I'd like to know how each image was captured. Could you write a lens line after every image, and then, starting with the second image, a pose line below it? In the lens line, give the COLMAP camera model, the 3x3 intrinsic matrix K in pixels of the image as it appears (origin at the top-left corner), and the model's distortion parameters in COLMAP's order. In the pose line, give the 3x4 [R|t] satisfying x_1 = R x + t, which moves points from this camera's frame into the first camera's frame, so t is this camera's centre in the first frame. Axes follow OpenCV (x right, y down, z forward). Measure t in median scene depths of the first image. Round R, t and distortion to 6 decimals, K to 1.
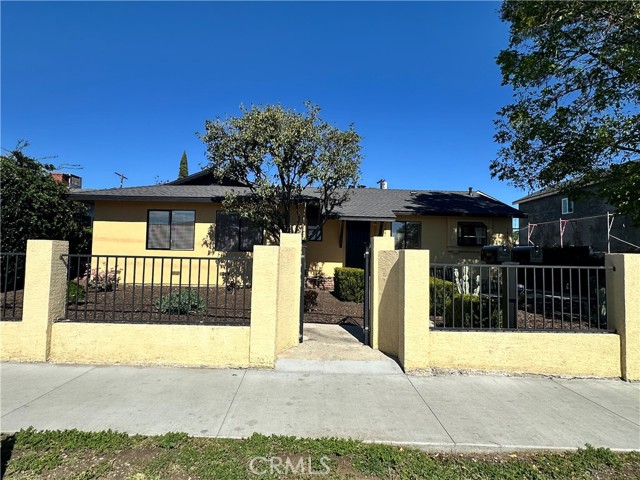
lens RADIAL K [[357.4, 0, 317.5], [0, 357.4, 237.4], [0, 0, 1]] dist [-0.003336, 0.003052]
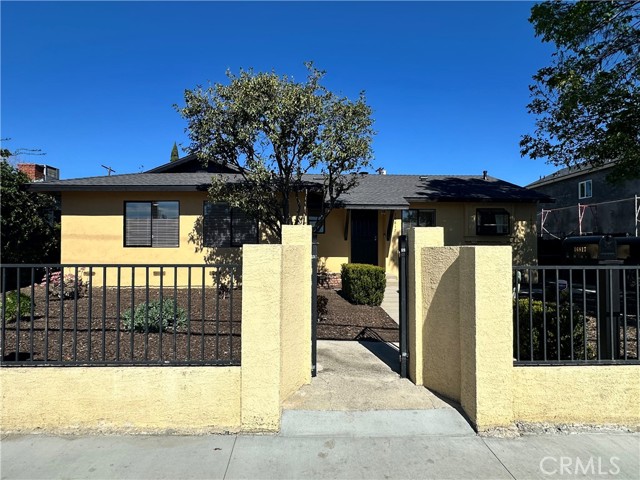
lens RADIAL K [[357.4, 0, 317.1], [0, 357.4, 241.6], [0, 0, 1]] dist [-0.003336, 0.003052]
pose [[0.999748, -0.020188, 0.009791, -0.028477], [0.019827, 0.999167, 0.035678, -0.001910], [-0.010503, -0.035474, 0.999315, 0.198728]]
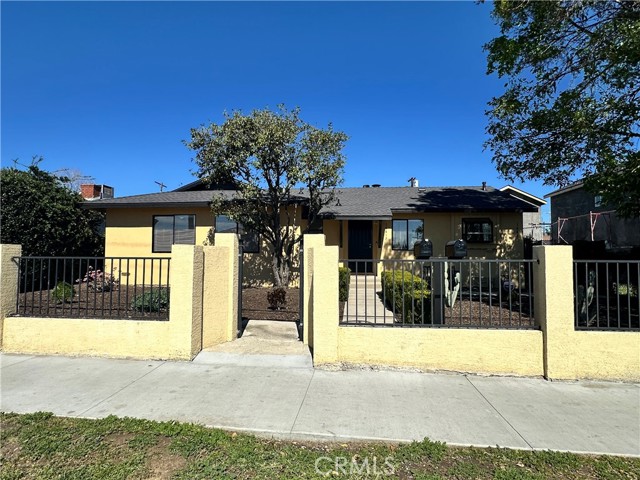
lens RADIAL K [[357.4, 0, 319.7], [0, 357.4, 240.9], [0, 0, 1]] dist [-0.003336, 0.003052]
pose [[0.993460, -0.022129, -0.112019, 0.213540], [0.022742, 0.999733, 0.004197, 0.008767], [0.111896, -0.006717, 0.993697, -0.004650]]
